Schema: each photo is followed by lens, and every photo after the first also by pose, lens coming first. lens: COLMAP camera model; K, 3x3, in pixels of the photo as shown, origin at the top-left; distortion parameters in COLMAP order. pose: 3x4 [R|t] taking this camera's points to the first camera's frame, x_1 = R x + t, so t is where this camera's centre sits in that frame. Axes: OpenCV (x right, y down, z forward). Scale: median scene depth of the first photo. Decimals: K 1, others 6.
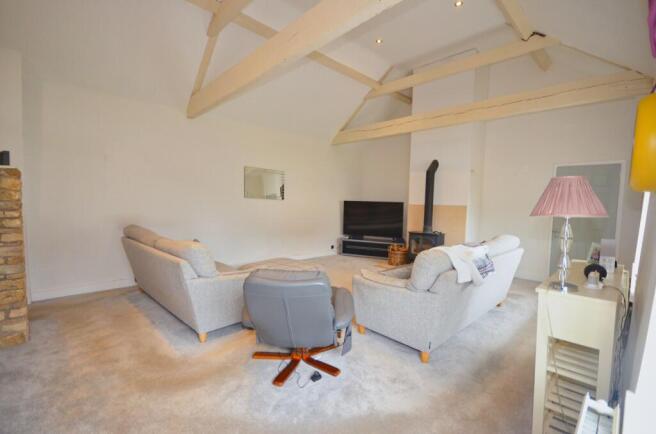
lens RADIAL K [[285.8, 0, 330.7], [0, 285.8, 220.6], [0, 0, 1]] dist [-0.001136, -0.000160]
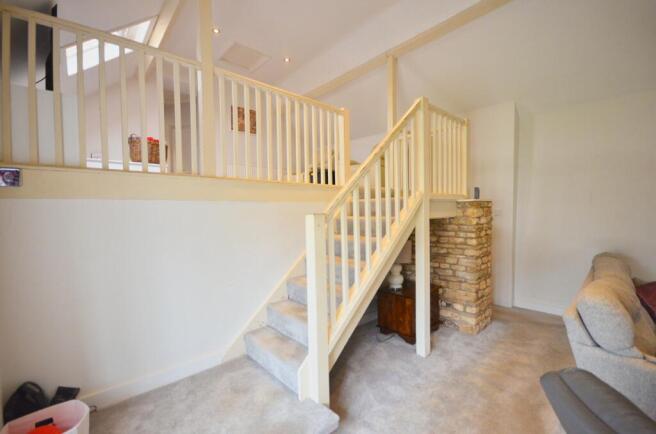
lens RADIAL K [[285.8, 0, 330.7], [0, 285.8, 220.6], [0, 0, 1]] dist [-0.001136, -0.000160]
pose [[-0.040787, 0.017429, -0.999016, 0.232746], [-0.052863, 0.998410, 0.019577, -0.078239], [0.997768, 0.053609, -0.039801, 0.378252]]
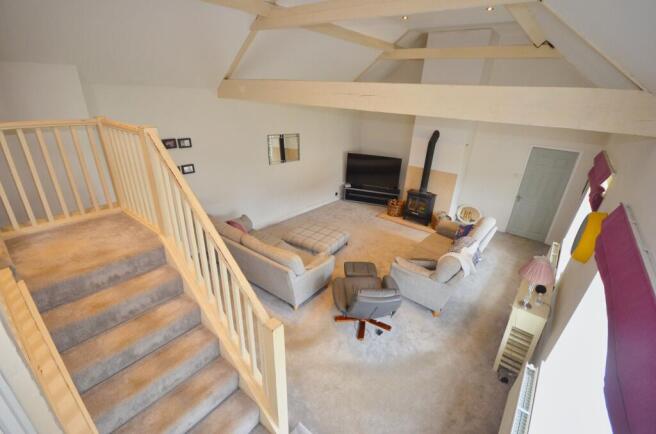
lens RADIAL K [[285.8, 0, 330.7], [0, 285.8, 220.6], [0, 0, 1]] dist [-0.001136, -0.000160]
pose [[0.992586, -0.026857, 0.118540, -0.447937], [-0.015392, 0.939656, 0.341775, -0.574318], [-0.120566, -0.341066, 0.932276, -0.300901]]
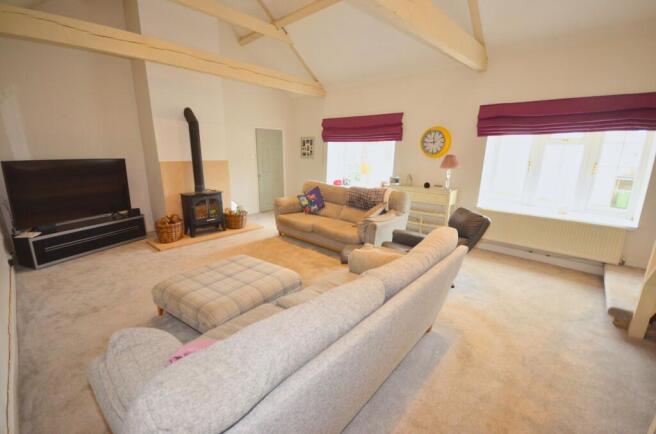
lens RADIAL K [[285.8, 0, 330.7], [0, 285.8, 220.6], [0, 0, 1]] dist [-0.001136, -0.000160]
pose [[-0.067495, -0.256646, 0.964146, -1.320220], [0.056410, 0.963822, 0.260508, -0.190321], [-0.996124, 0.071971, -0.050576, 1.423554]]
